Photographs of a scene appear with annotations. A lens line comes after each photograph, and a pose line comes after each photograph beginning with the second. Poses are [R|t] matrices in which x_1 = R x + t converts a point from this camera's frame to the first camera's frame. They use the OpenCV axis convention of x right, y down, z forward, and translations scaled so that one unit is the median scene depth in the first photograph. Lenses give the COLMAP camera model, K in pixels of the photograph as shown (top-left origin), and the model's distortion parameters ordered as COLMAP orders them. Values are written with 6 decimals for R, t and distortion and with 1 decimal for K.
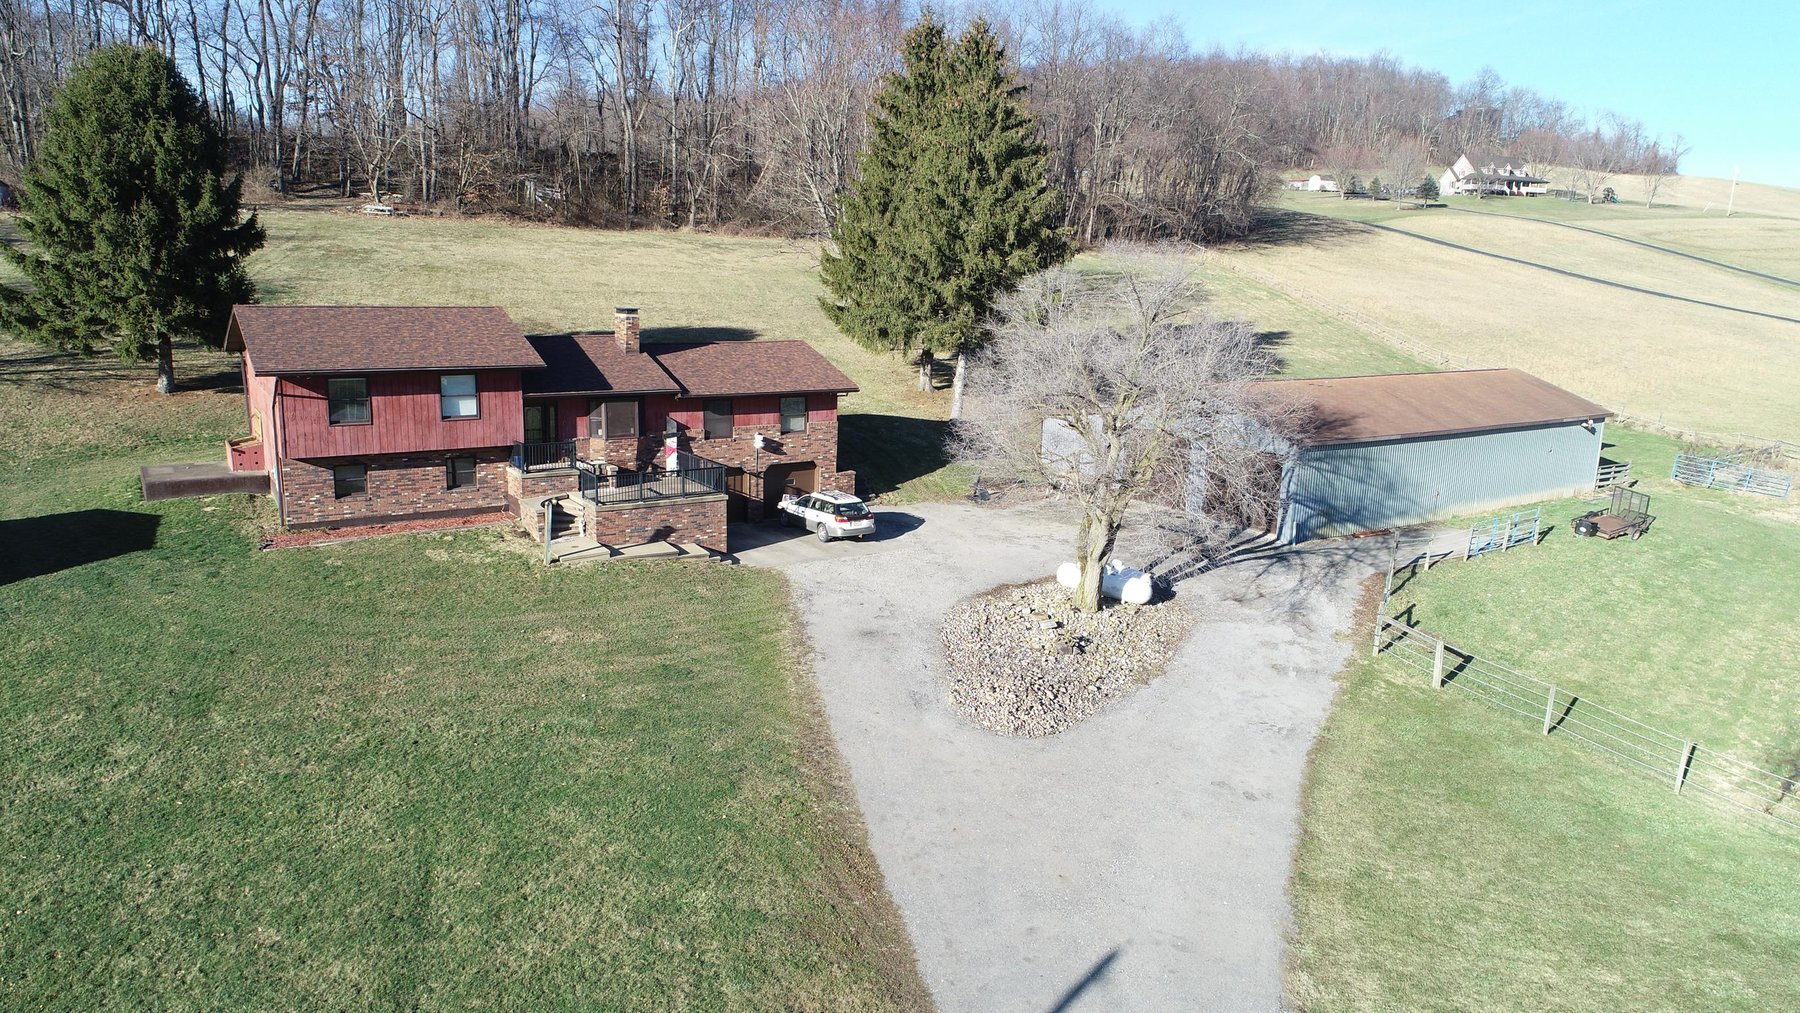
lens RADIAL K [[1199.5, 0, 902.0], [0, 1199.5, 502.8], [0, 0, 1]] dist [-0.004907, -0.001230]
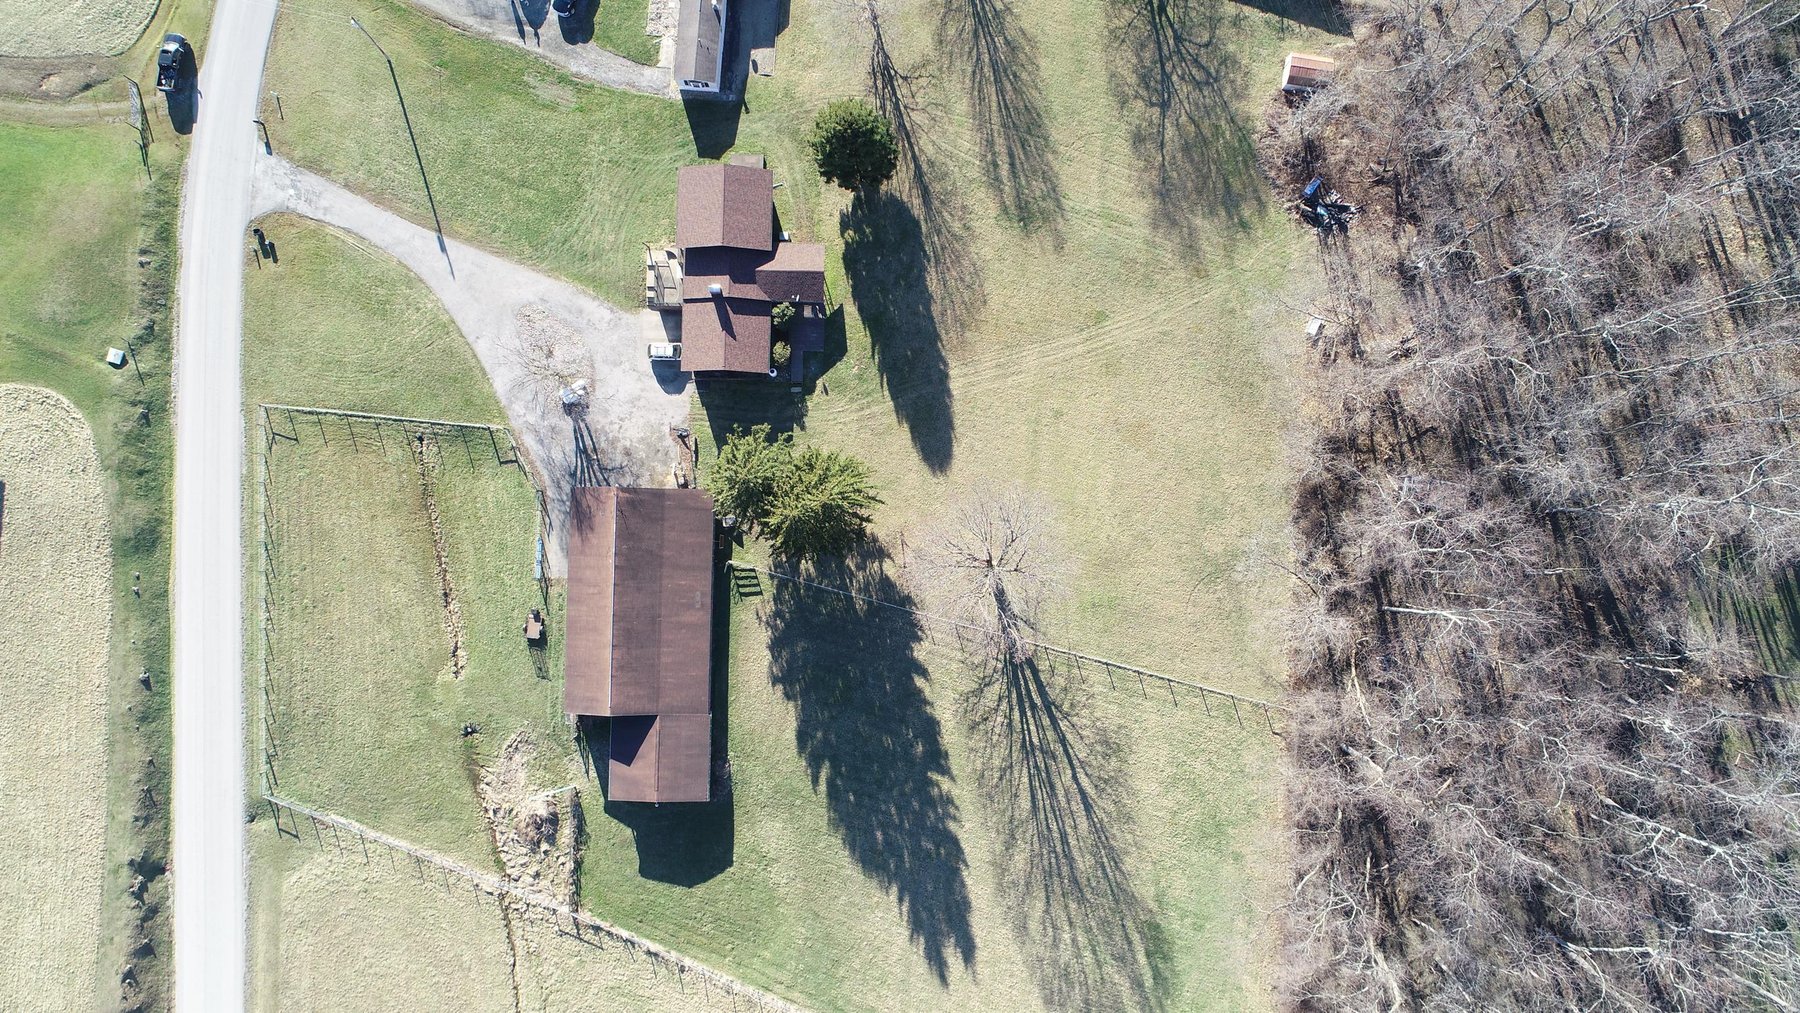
lens RADIAL K [[1199.5, 0, 902.0], [0, 1199.5, 502.8], [0, 0, 1]] dist [-0.004907, -0.001230]
pose [[-0.577211, 0.813981, -0.065281, 0.092750], [-0.194310, -0.059261, 0.979149, -2.849927], [0.793140, 0.577860, 0.192371, 1.061820]]
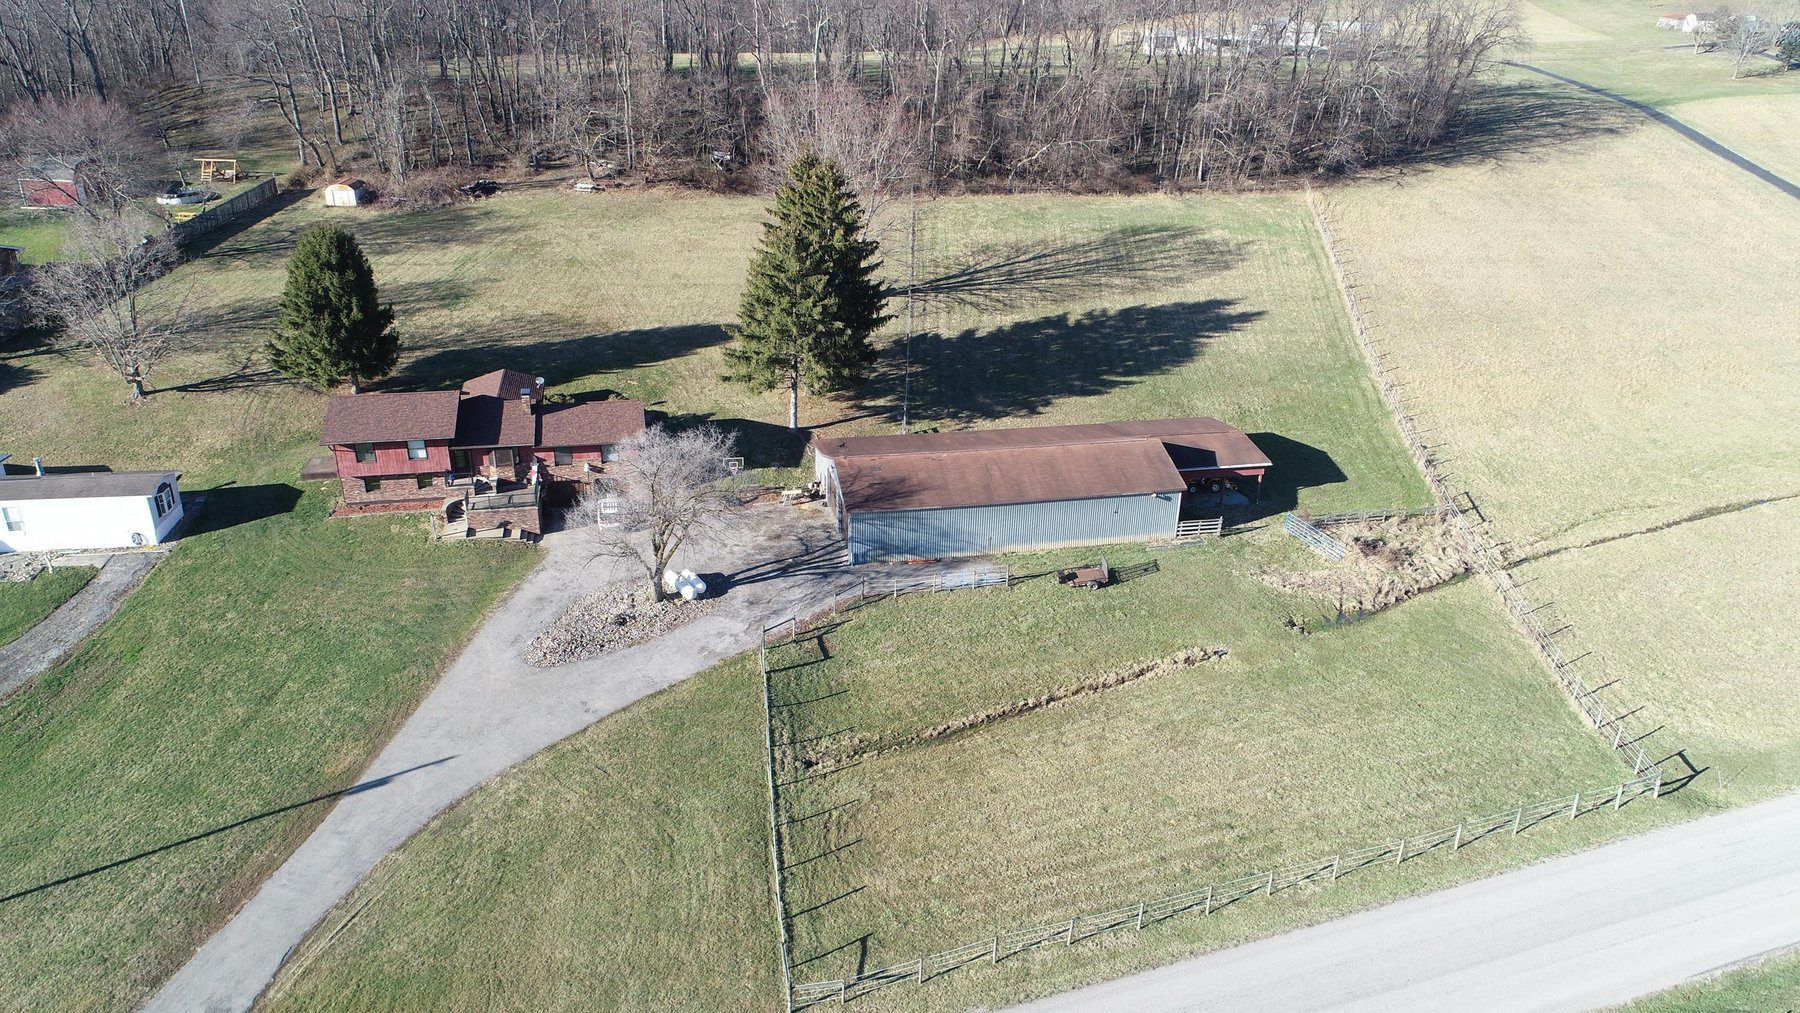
lens RADIAL K [[1199.5, 0, 902.0], [0, 1199.5, 502.8], [0, 0, 1]] dist [-0.004907, -0.001230]
pose [[0.929192, 0.139399, -0.342301, 0.958843], [-0.068773, 0.975184, 0.210445, -0.414322], [0.363142, -0.172003, 0.915720, -0.524202]]
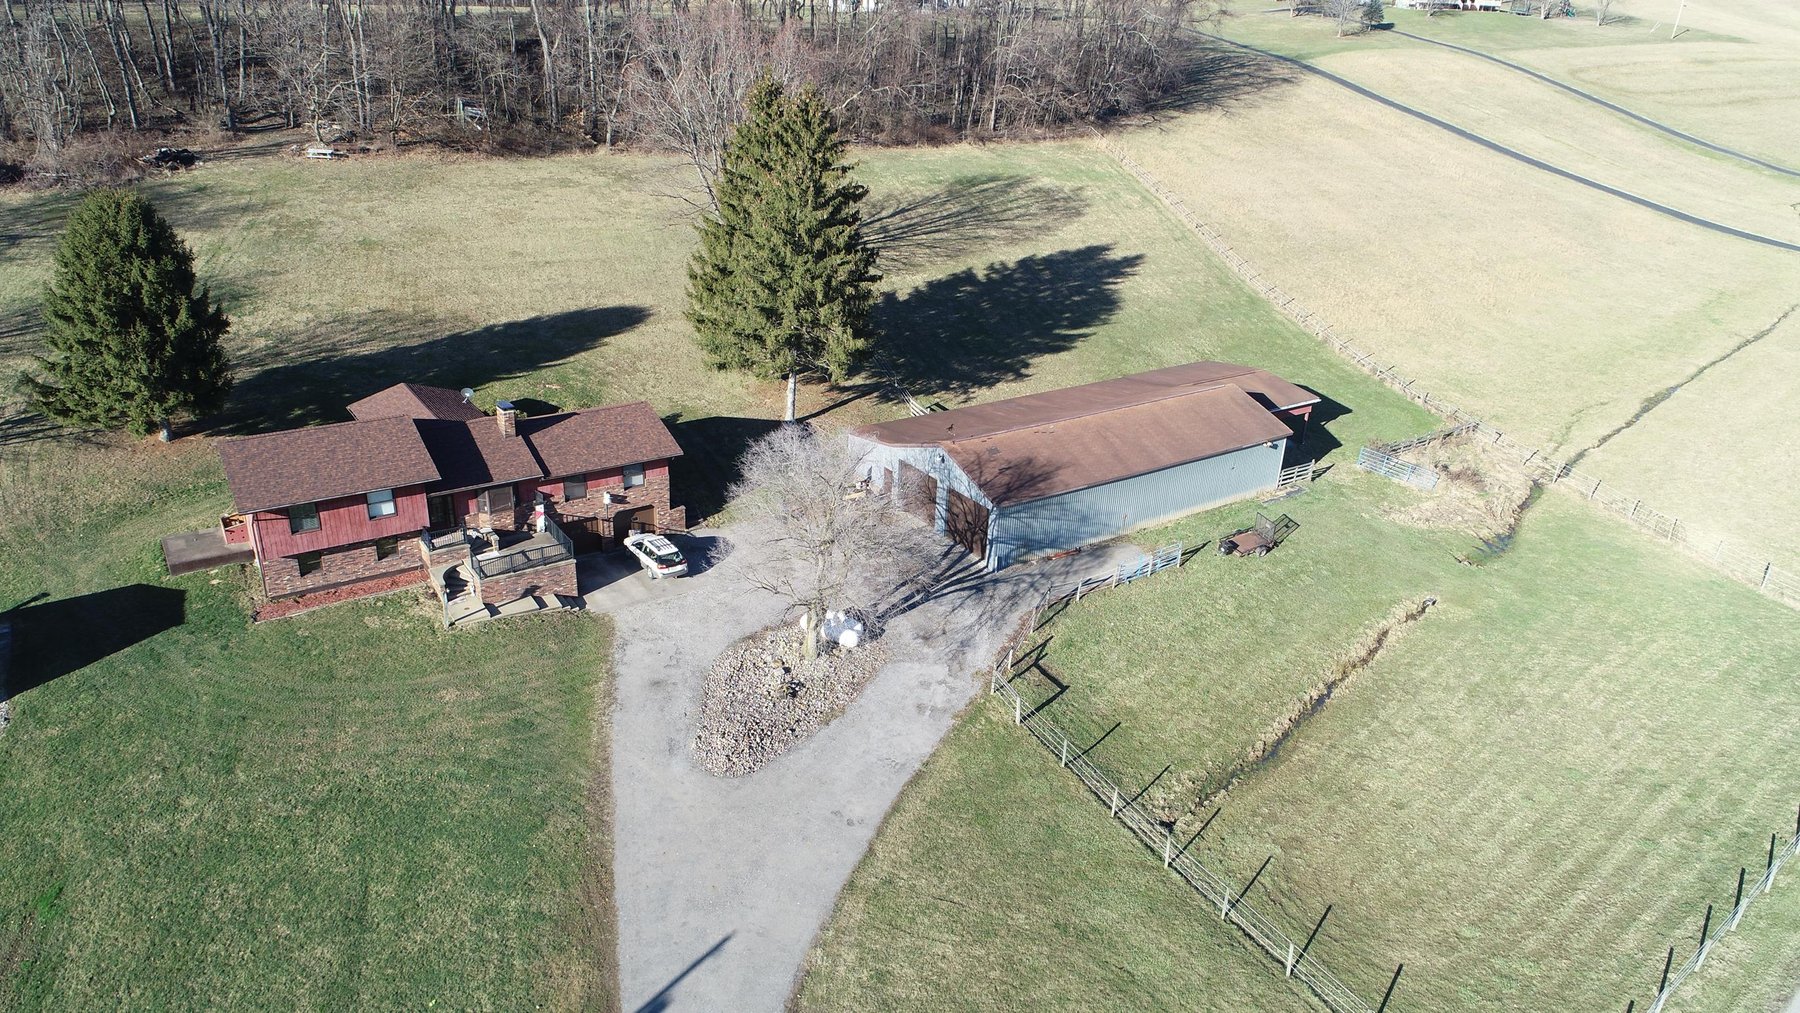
lens RADIAL K [[1199.5, 0, 902.0], [0, 1199.5, 502.8], [0, 0, 1]] dist [-0.004907, -0.001230]
pose [[0.999909, 0.008776, 0.010269, 0.200725], [-0.010696, 0.978671, 0.205156, -0.325272], [-0.008250, -0.205247, 0.978675, -0.343202]]
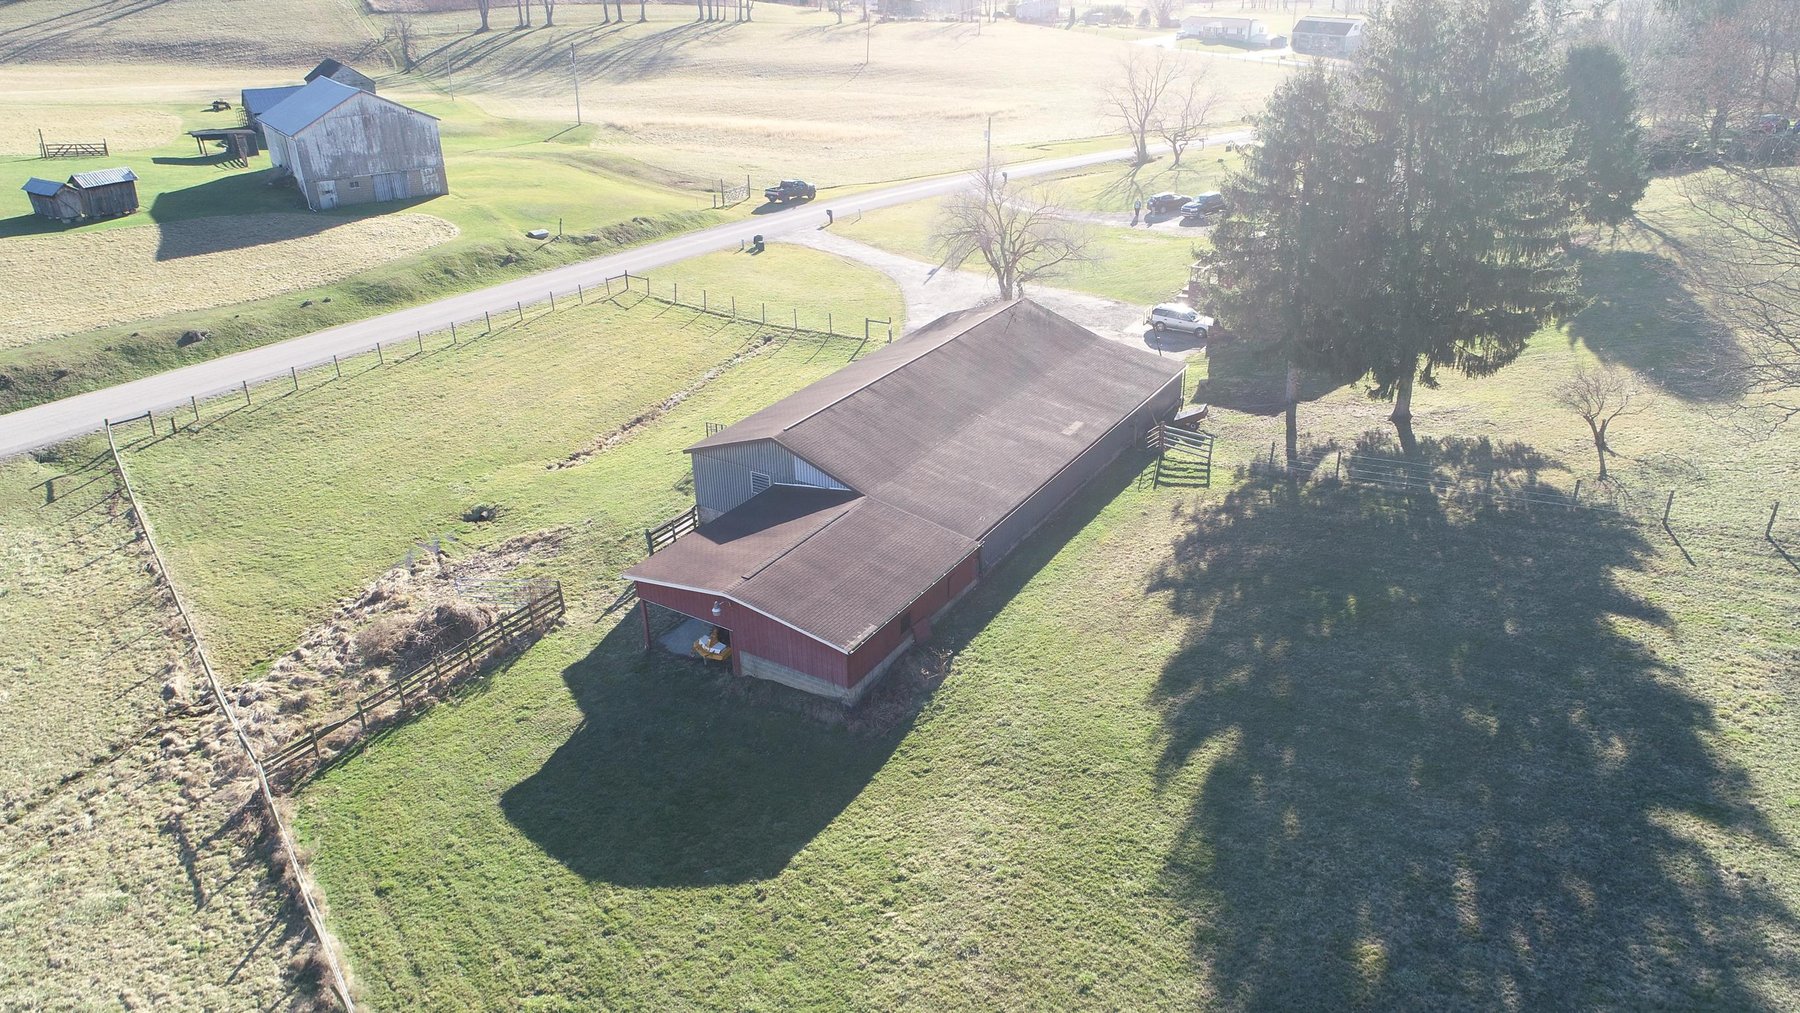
lens RADIAL K [[1191.4, 0, 900.0], [0, 1191.4, 506.5], [0, 0, 1]] dist [0.001738, -0.000477]
pose [[-0.917550, 0.170597, -0.359164, 0.968699], [-0.084611, 0.798826, 0.595582, -0.760380], [0.388514, 0.576866, -0.718528, 2.193068]]
